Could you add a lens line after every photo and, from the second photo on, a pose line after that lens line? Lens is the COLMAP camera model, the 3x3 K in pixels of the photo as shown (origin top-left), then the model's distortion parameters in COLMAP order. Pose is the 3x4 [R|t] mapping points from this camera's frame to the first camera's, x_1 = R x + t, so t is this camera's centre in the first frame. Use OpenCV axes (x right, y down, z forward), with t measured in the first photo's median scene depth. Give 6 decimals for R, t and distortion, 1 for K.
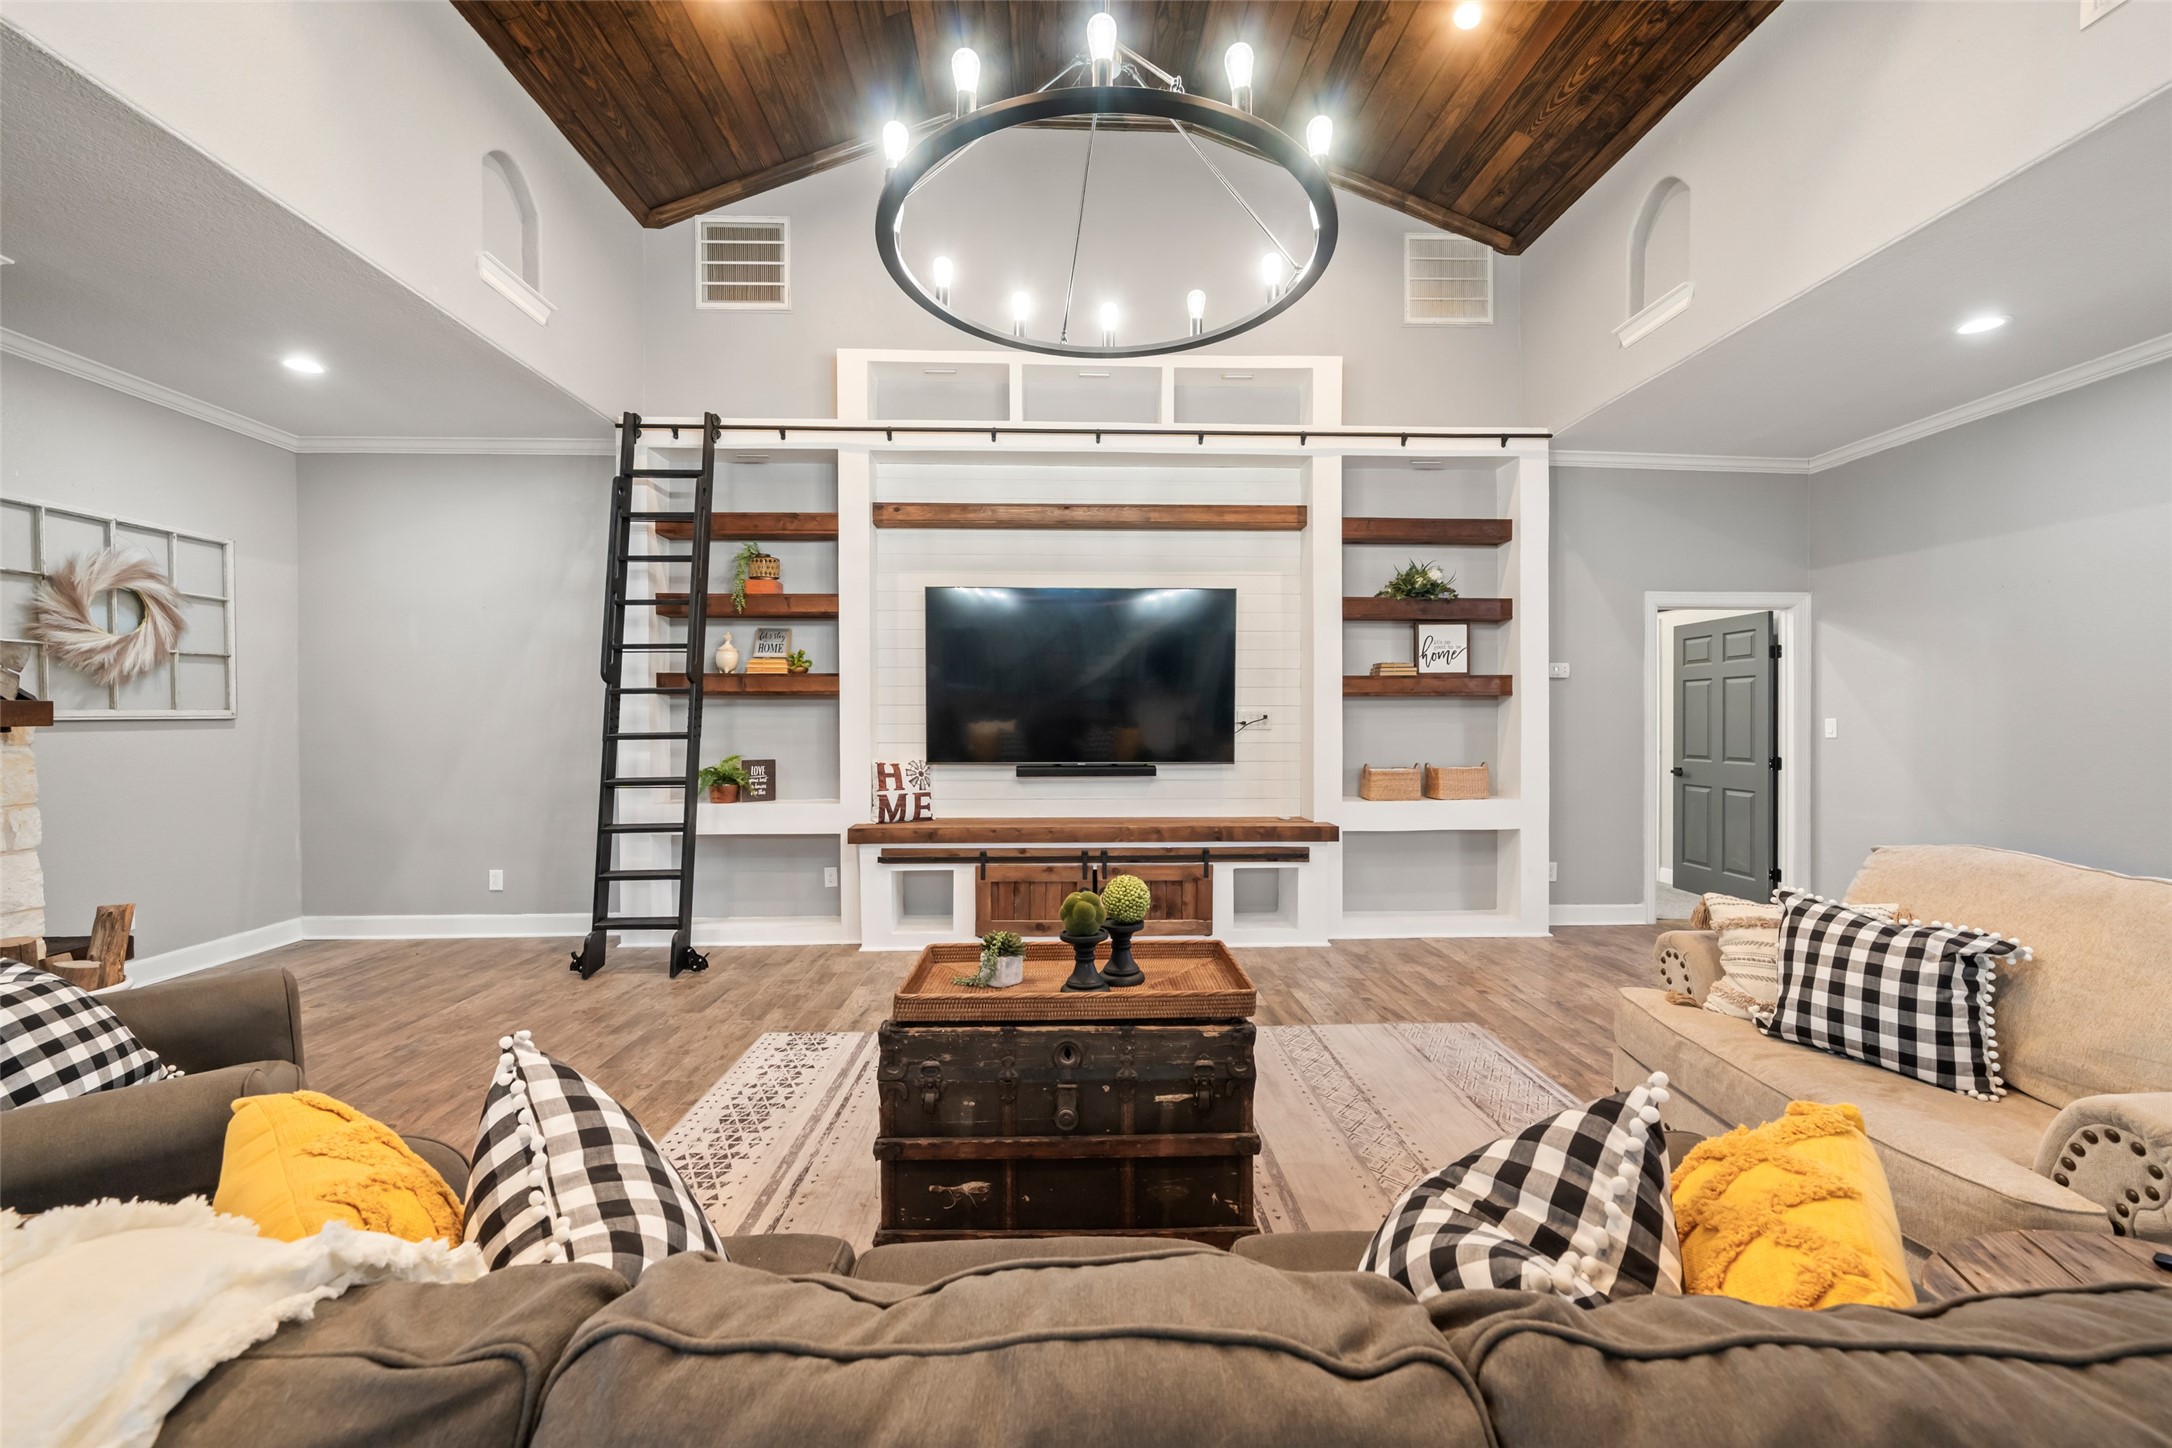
lens RADIAL K [[808.1, 0, 1083.2], [0, 808.1, 718.4], [0, 0, 1]] dist [0.000051, 0.000147]
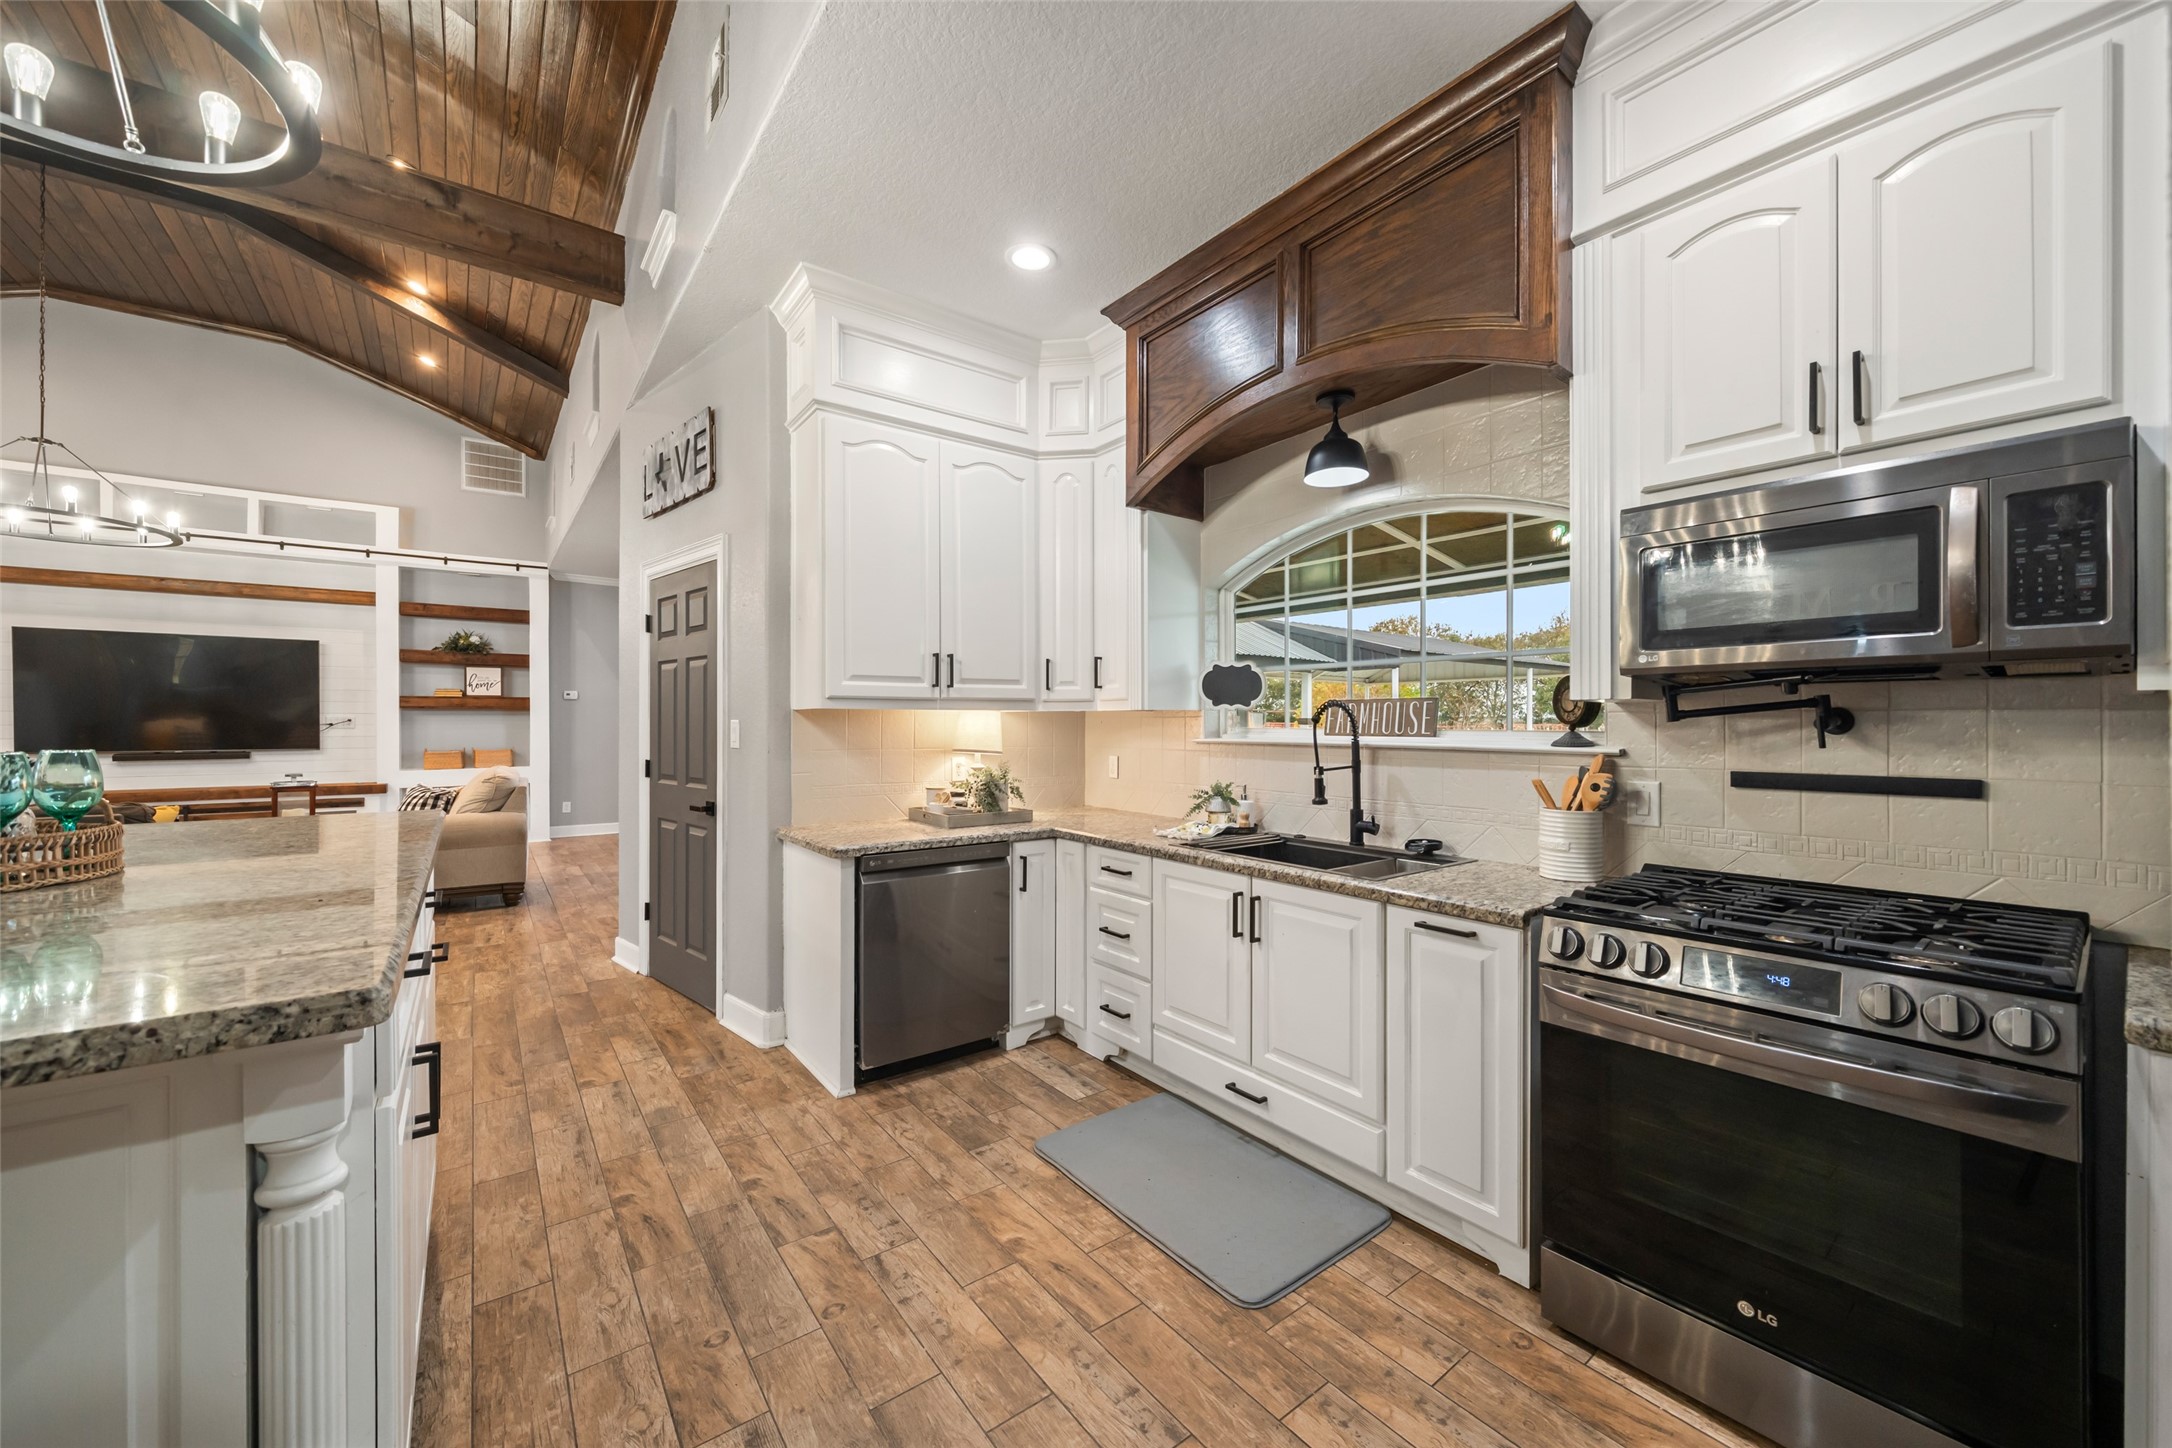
lens RADIAL K [[808.1, 0, 1100.2], [0, 808.1, 717.7], [0, 0, 1]] dist [0.000051, 0.000147]
pose [[0.807430, 0.005230, 0.589940, 0.502096], [-0.001606, 0.999976, -0.006666, 0.001110], [-0.589961, 0.004435, 0.807420, -1.211756]]
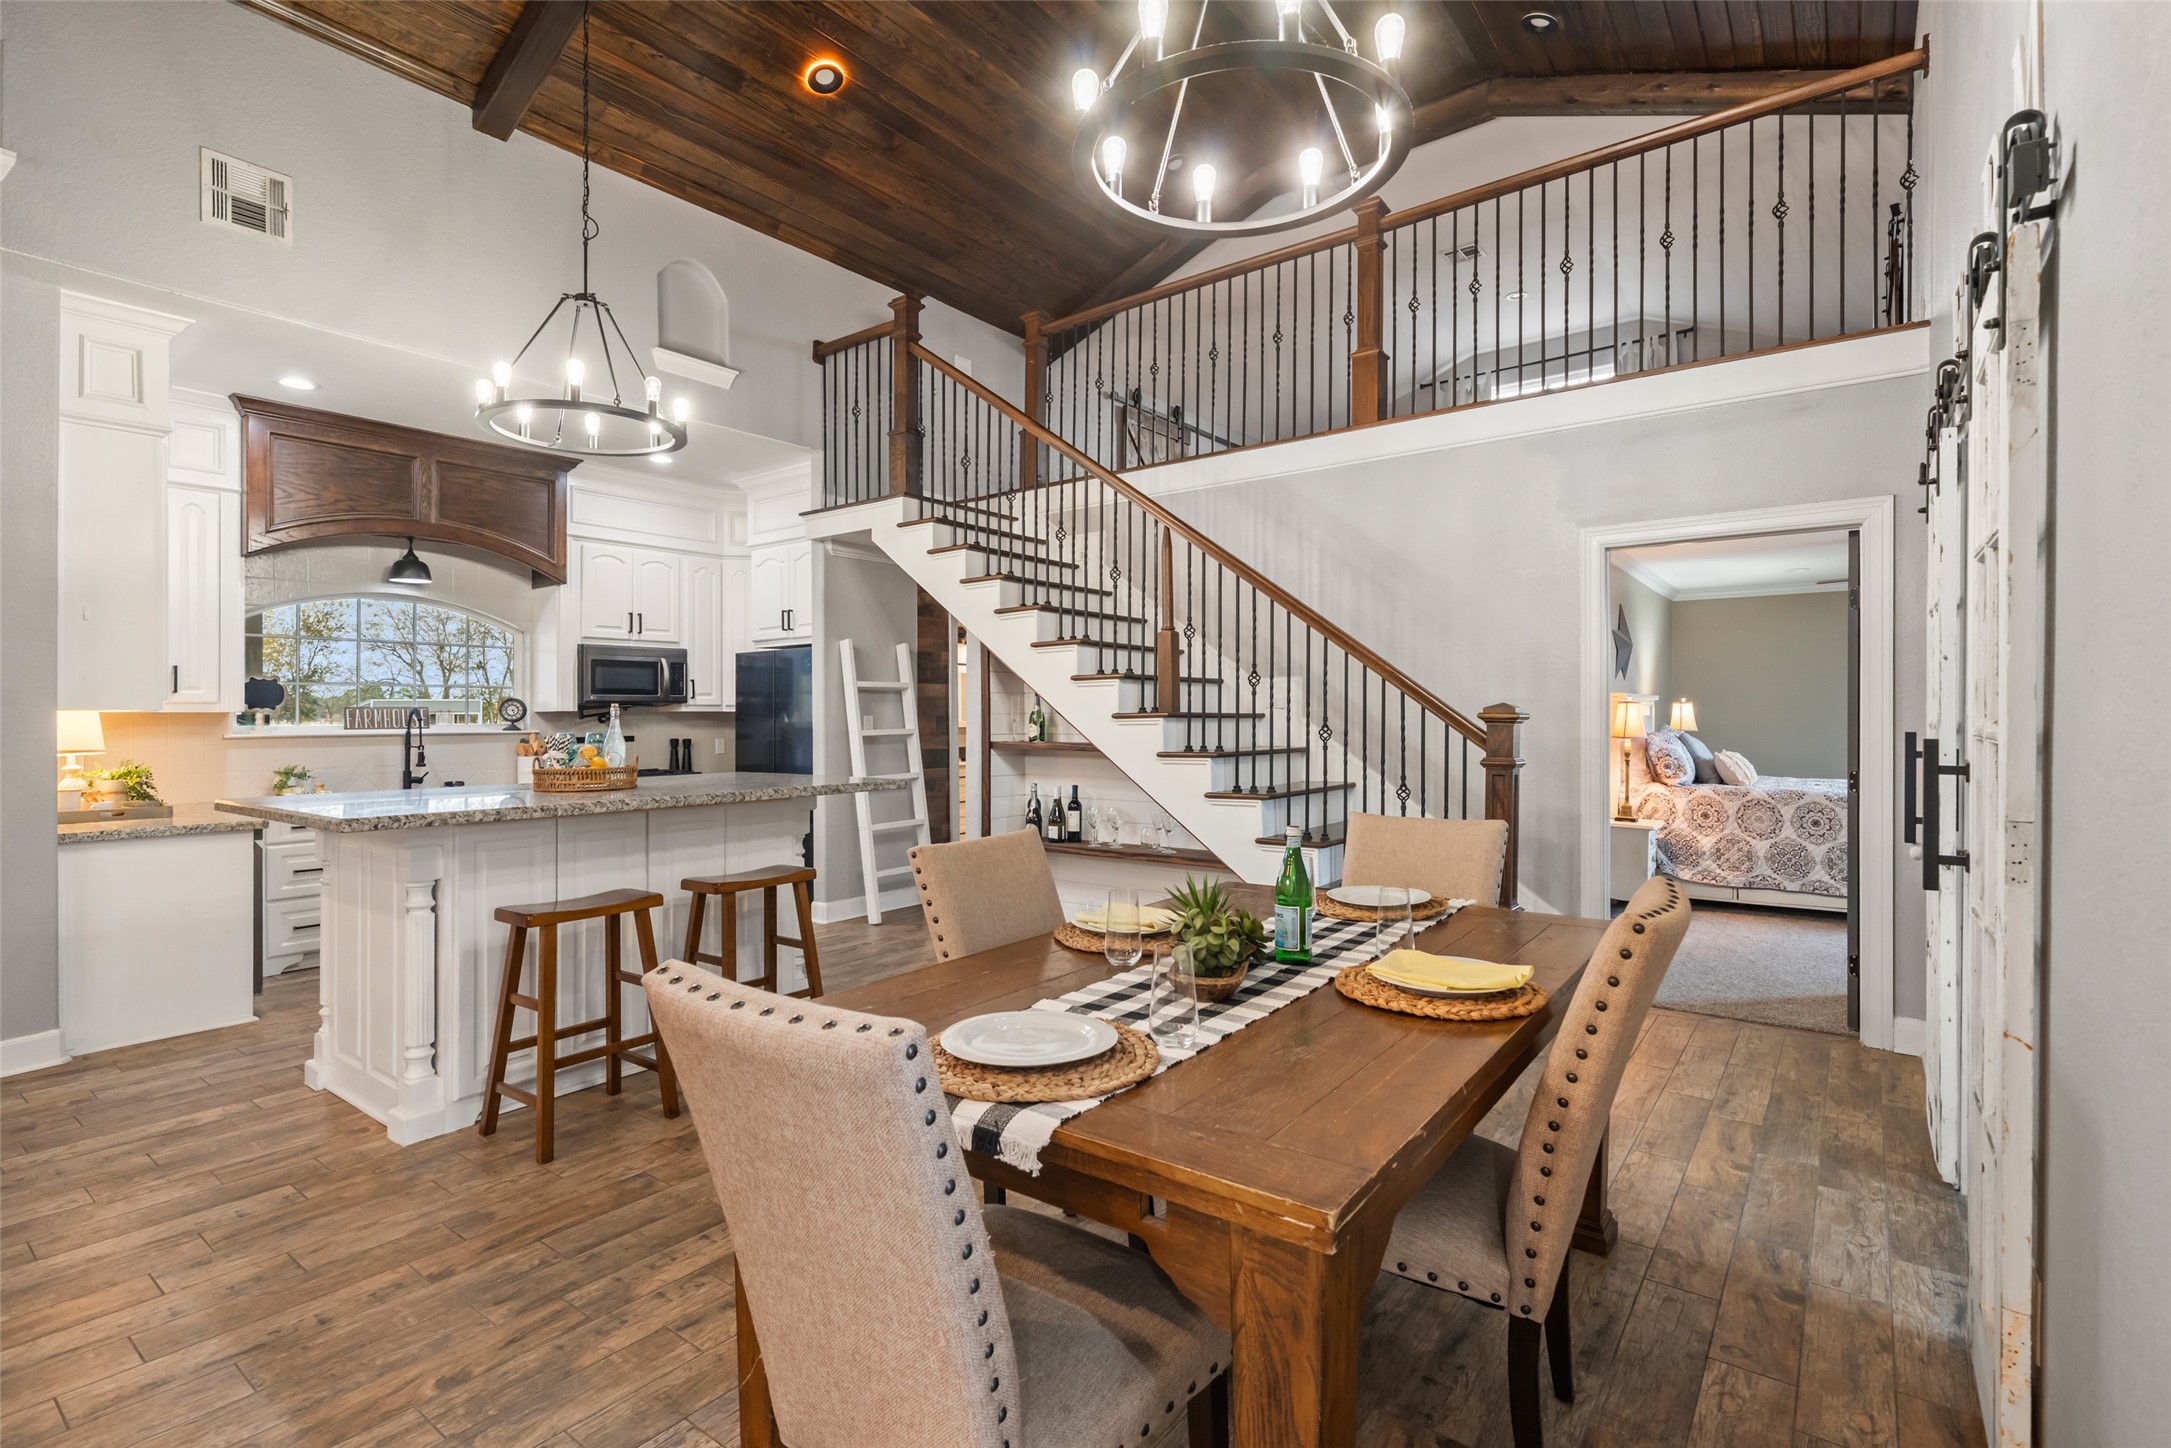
lens RADIAL K [[1015.4, 0, 1079.6], [0, 1015.4, 716.2], [0, 0, 1]] dist [0.002695, 0.000134]
pose [[-0.779151, 0.006417, 0.626804, -0.478212], [0.007003, 0.999974, -0.001532, 0.002676], [-0.626798, 0.003195, -0.779176, -0.367190]]
